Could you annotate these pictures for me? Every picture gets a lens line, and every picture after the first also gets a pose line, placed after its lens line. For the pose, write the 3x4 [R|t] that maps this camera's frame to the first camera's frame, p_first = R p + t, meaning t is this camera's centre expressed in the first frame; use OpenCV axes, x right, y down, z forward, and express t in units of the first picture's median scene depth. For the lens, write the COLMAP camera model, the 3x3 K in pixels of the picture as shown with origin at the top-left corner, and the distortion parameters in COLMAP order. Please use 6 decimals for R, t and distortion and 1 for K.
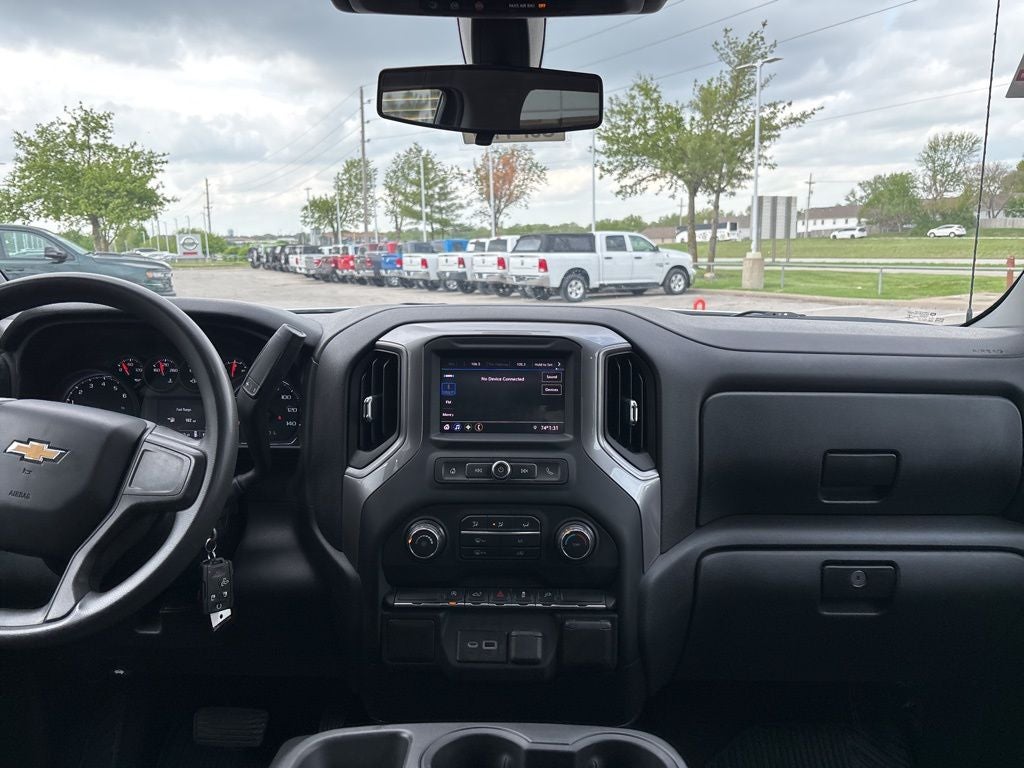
lens RADIAL K [[778.6, 0, 514.8], [0, 778.6, 382.0], [0, 0, 1]] dist [0.050322, -0.066505]
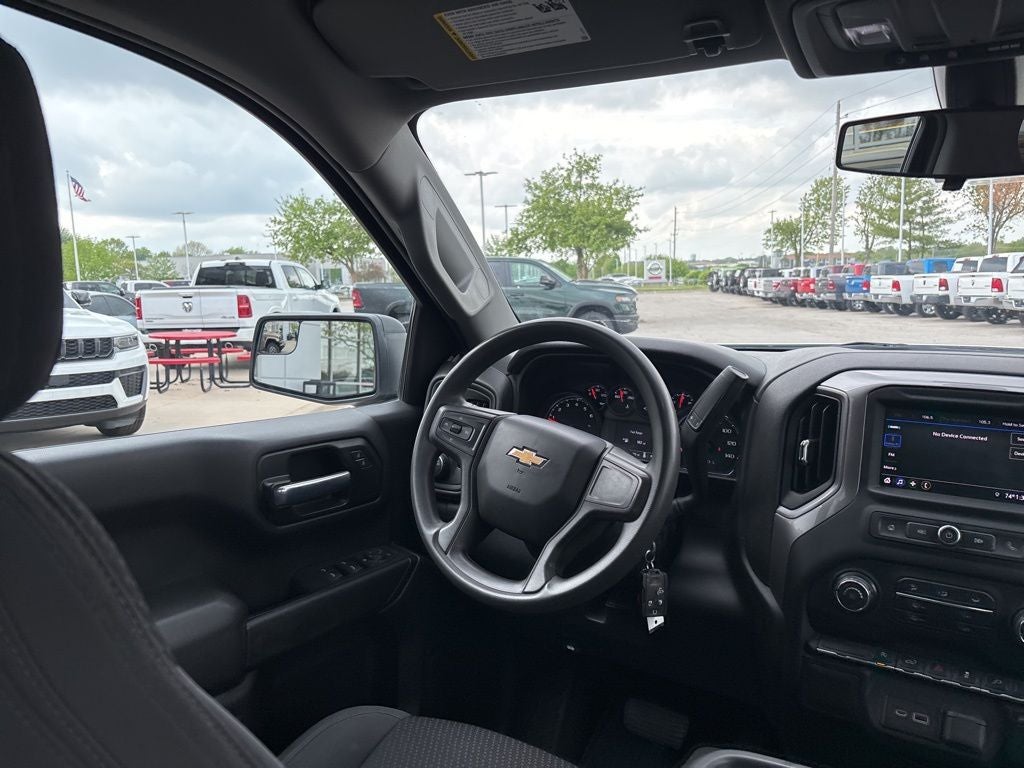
lens RADIAL K [[774.0, 0, 509.8], [0, 774.0, 388.7], [0, 0, 1]] dist [0.054553, -0.070123]
pose [[0.841302, 0.068229, -0.536242, 0.001103], [-0.078672, 0.996895, 0.003413, -0.000820], [0.534810, 0.039316, 0.844057, -0.002567]]
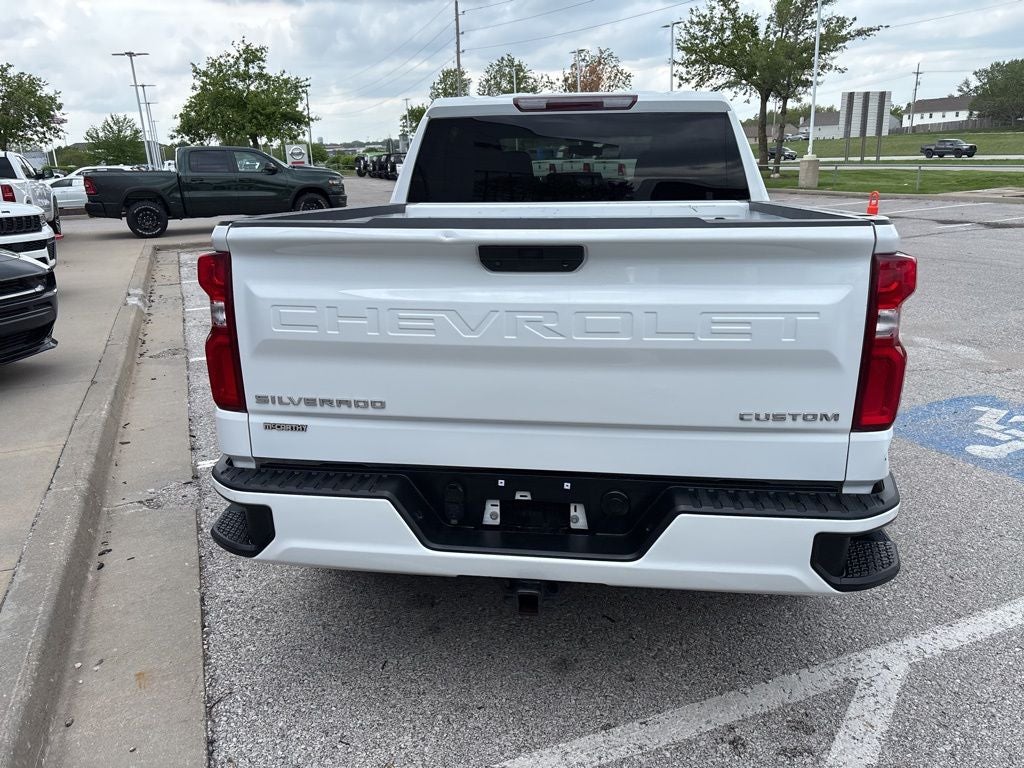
lens RADIAL K [[772.4, 0, 508.5], [0, 772.4, 376.8], [0, 0, 1]] dist [0.060589, -0.076303]
pose [[0.993351, 0.013941, -0.114279, 0.002921], [-0.000996, 0.993644, 0.112563, 0.027562], [0.115122, -0.111700, 0.987051, -0.197705]]
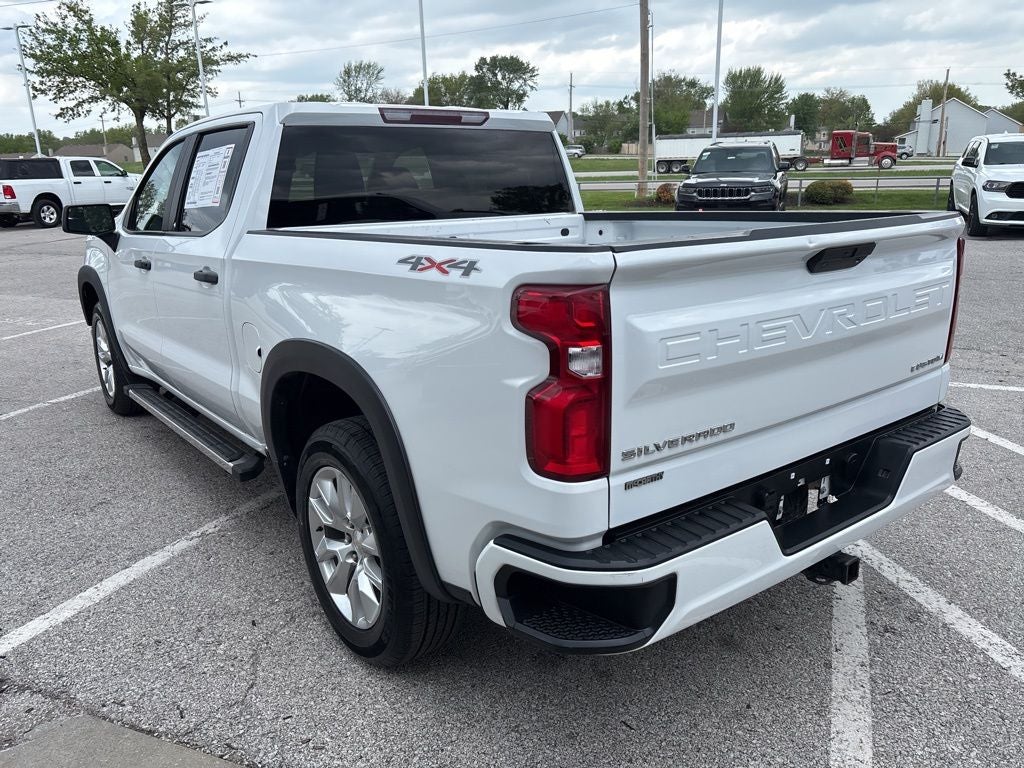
lens RADIAL K [[775.8, 0, 513.0], [0, 775.8, 375.4], [0, 0, 1]] dist [0.049306, -0.063110]
pose [[0.782515, -0.172718, 0.598196, -0.083110], [0.117071, 0.984433, 0.131093, 0.021856], [-0.611527, -0.032550, 0.790554, -0.166911]]
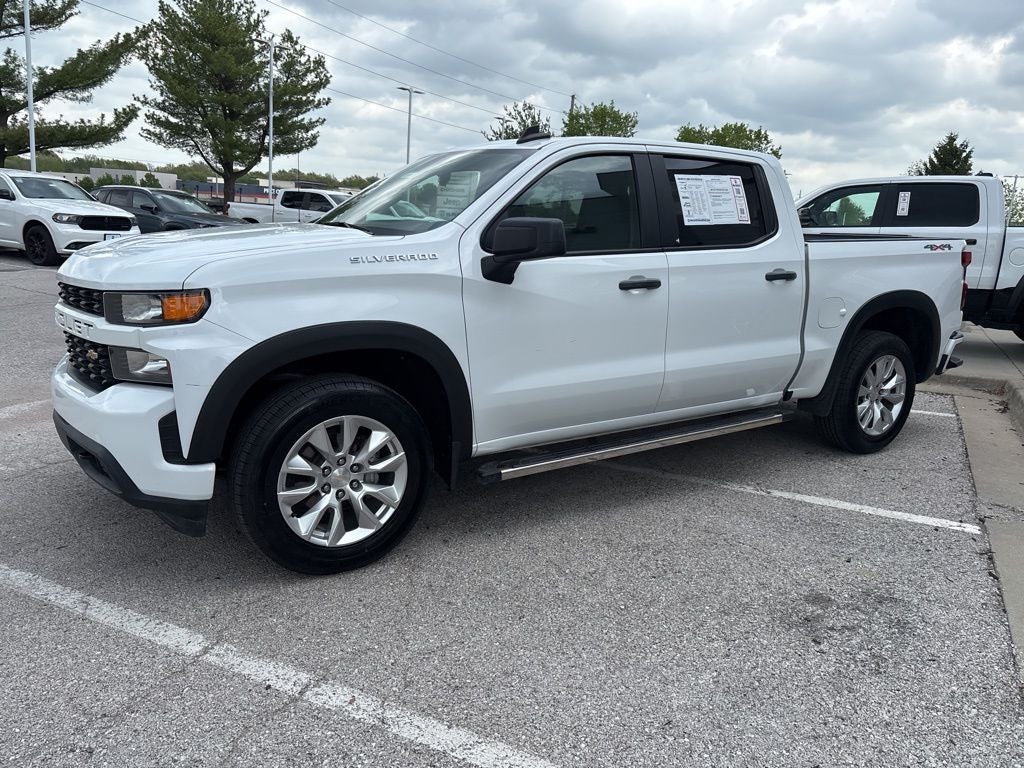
lens RADIAL K [[784.4, 0, 517.7], [0, 784.4, 374.9], [0, 0, 1]] dist [0.043894, -0.062445]
pose [[-0.557116, -0.182642, 0.810101, -0.156213], [0.091312, 0.956127, 0.278360, -0.016951], [-0.825399, 0.229050, -0.515996, 0.115679]]
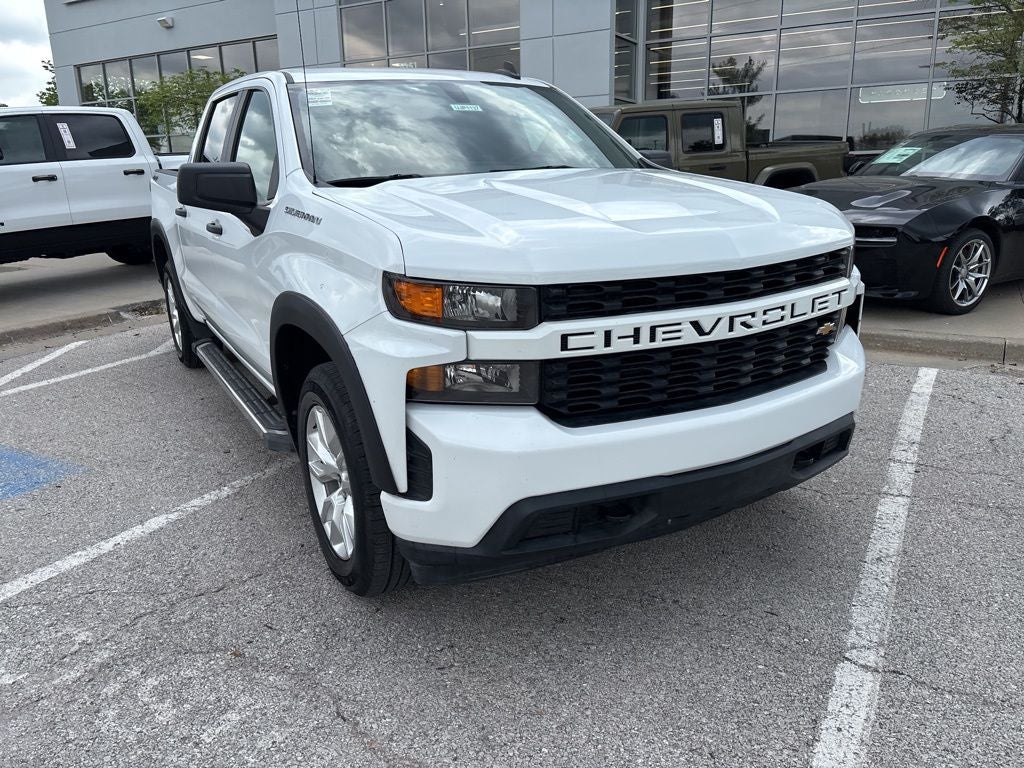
lens RADIAL K [[774.0, 0, 509.8], [0, 774.0, 388.7], [0, 0, 1]] dist [0.054553, -0.070123]
pose [[-0.858009, 0.165635, -0.486195, 0.068291], [-0.054407, 0.911944, 0.406692, -0.024370], [0.510745, 0.375398, -0.773444, 0.167810]]
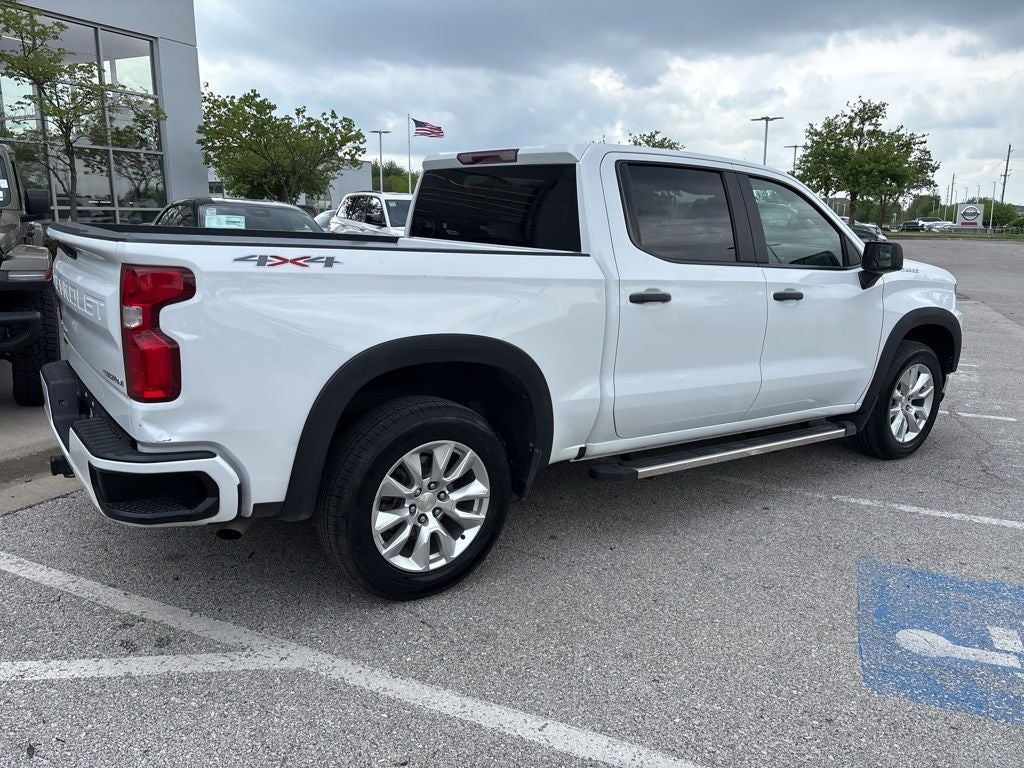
lens RADIAL K [[772.4, 0, 508.5], [0, 772.4, 376.8], [0, 0, 1]] dist [0.060589, -0.076303]
pose [[0.597260, 0.180081, -0.781570, 0.137795], [-0.153597, 0.982113, 0.108912, 0.020206], [0.787203, 0.054998, 0.614237, -0.141522]]
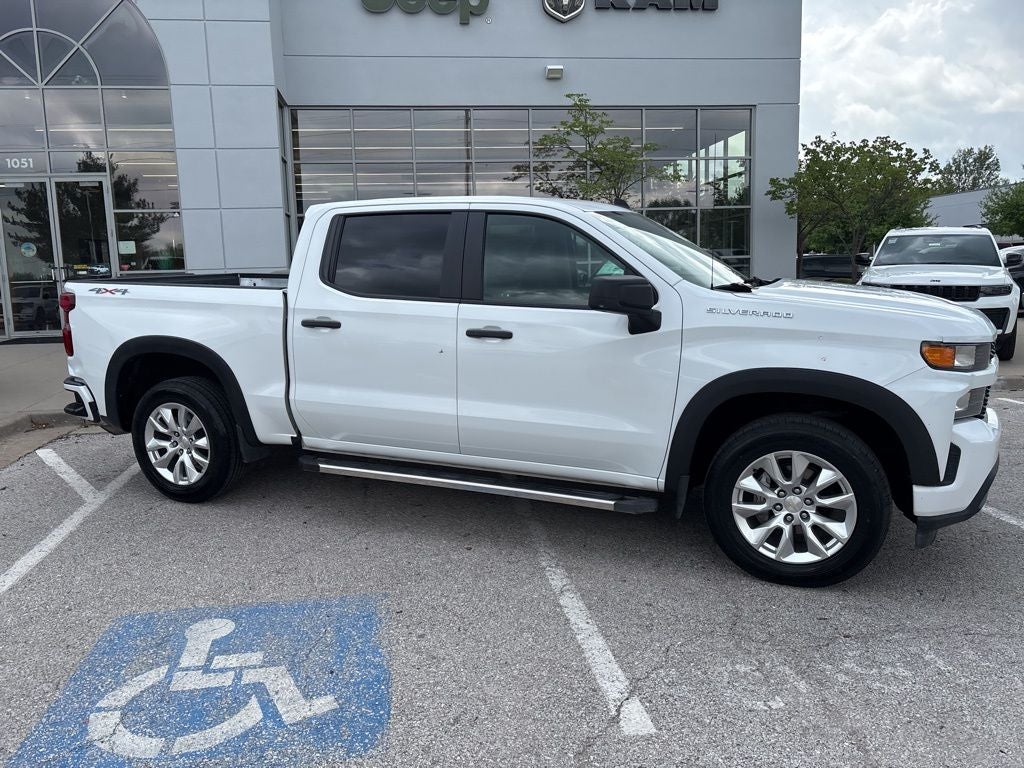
lens RADIAL K [[775.9, 0, 509.8], [0, 775.9, 378.8], [0, 0, 1]] dist [0.043356, -0.049089]
pose [[-0.361303, 0.151469, -0.920064, 0.188913], [-0.128798, 0.969153, 0.210128, -0.013738], [0.923510, 0.194423, -0.330649, 0.069864]]
